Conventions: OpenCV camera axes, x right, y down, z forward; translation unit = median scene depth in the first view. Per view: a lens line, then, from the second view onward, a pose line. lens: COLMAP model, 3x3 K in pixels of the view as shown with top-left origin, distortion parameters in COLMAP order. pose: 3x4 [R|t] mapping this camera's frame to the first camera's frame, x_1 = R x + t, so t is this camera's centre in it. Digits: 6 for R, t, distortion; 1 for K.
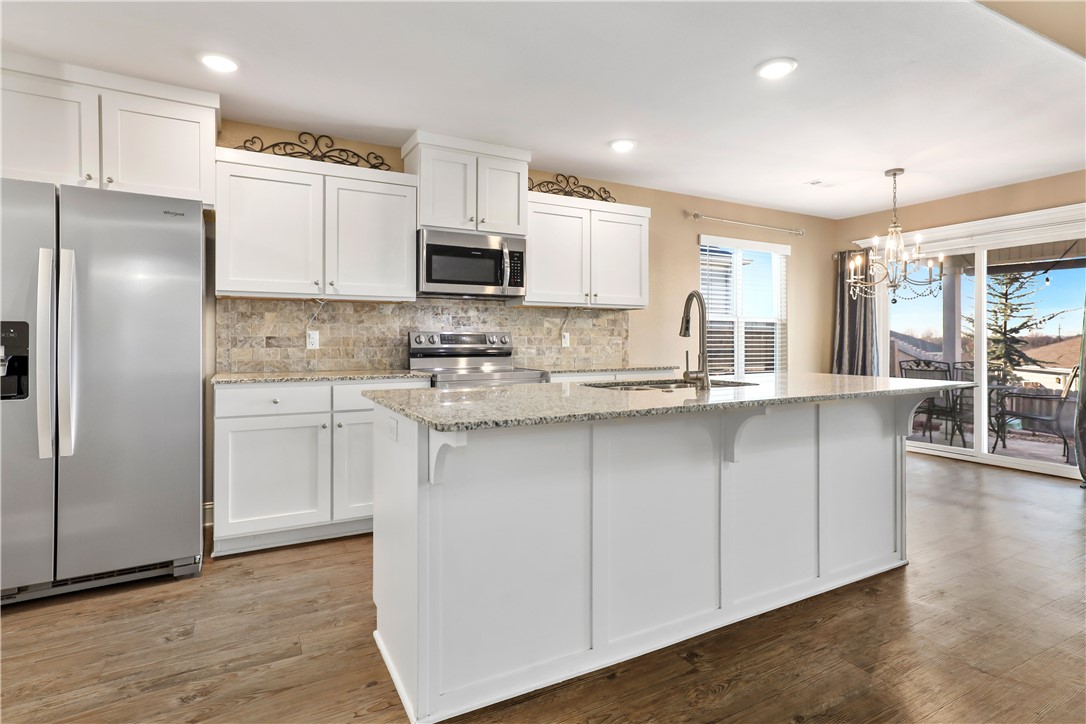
lens RADIAL K [[550.9, 0, 541.8], [0, 550.9, 338.7], [0, 0, 1]] dist [-0.014139, 0.002266]
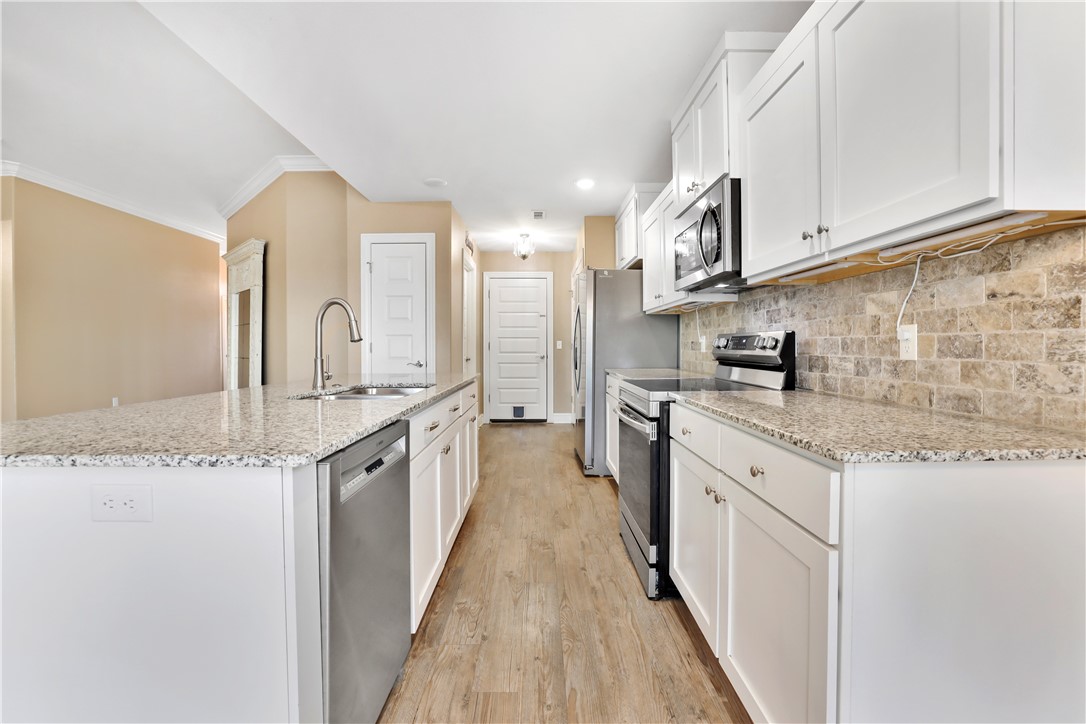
lens RADIAL K [[472.4, 0, 536.3], [0, 472.4, 349.1], [0, 0, 1]] dist [-0.020218, 0.005500]
pose [[-0.467473, 0.009834, -0.883953, 0.507132], [0.008378, 0.999943, 0.006693, 0.002789], [0.883967, -0.004277, -0.467529, 1.005605]]
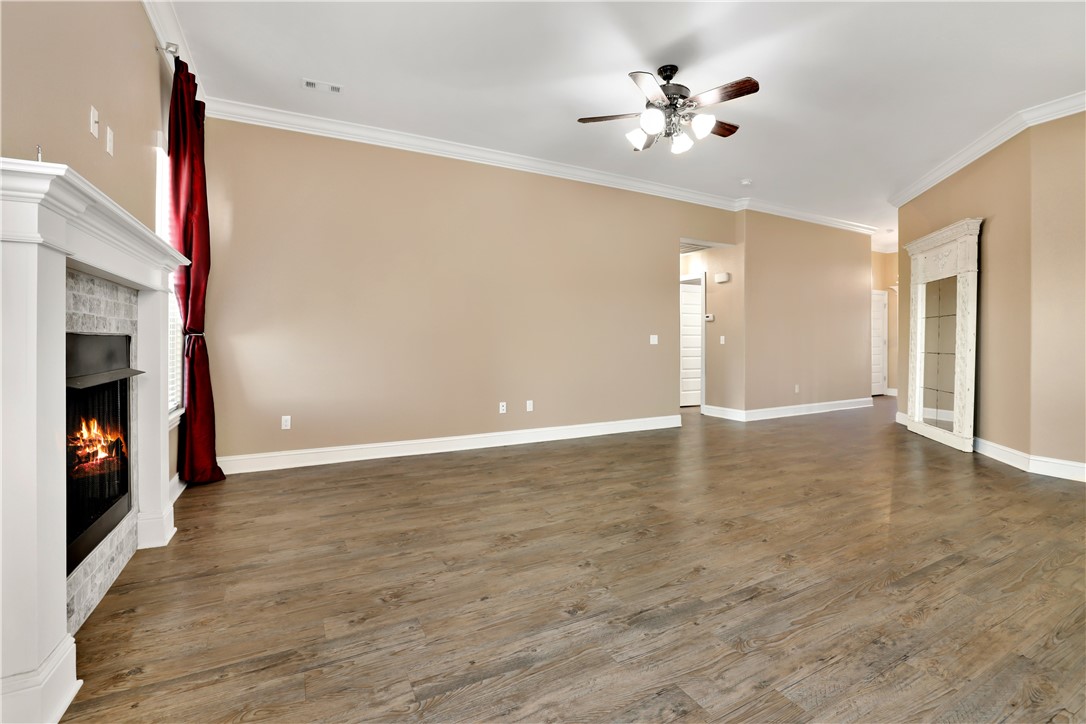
lens RADIAL K [[476.0, 0, 537.8], [0, 476.0, 334.8], [0, 0, 1]] dist [-0.035495, 0.008151]
pose [[-0.999985, -0.001450, 0.005354, 0.771425], [-0.001542, 0.999851, -0.017193, 0.005613], [-0.005328, -0.017201, -0.999838, 0.845328]]
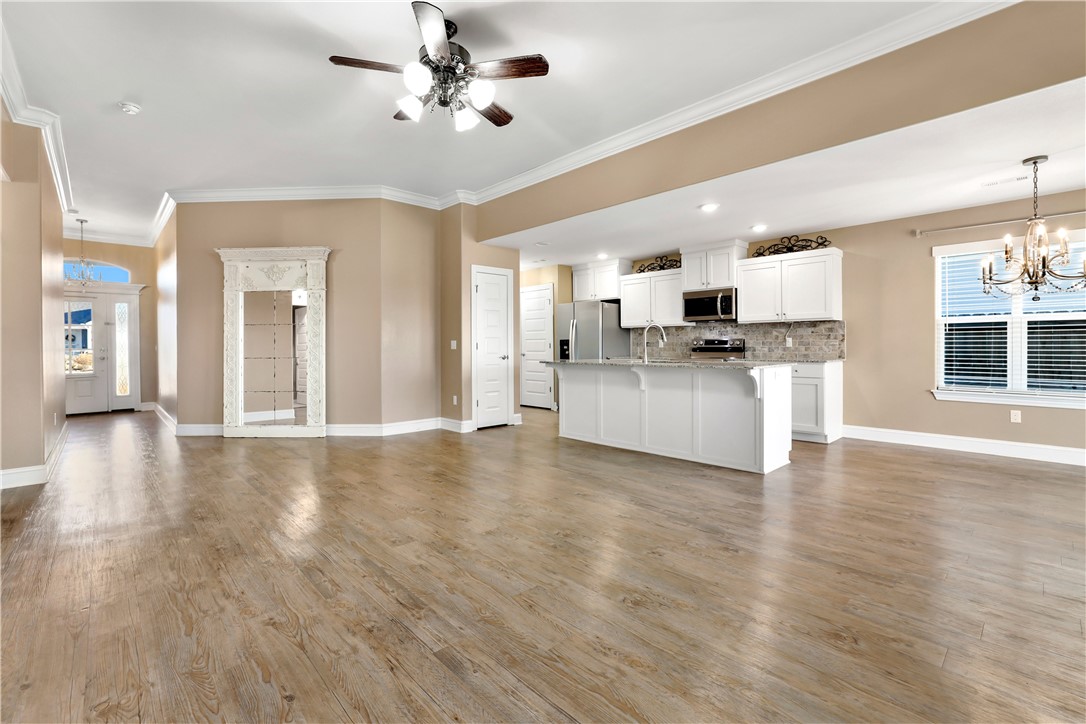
lens RADIAL K [[472.4, 0, 544.7], [0, 472.4, 347.5], [0, 0, 1]] dist [-0.020218, 0.005500]
pose [[0.255727, 0.003217, -0.966744, 1.264134], [0.011436, 0.999914, 0.006353, 0.000332], [0.966681, -0.012680, 0.255668, -0.013839]]
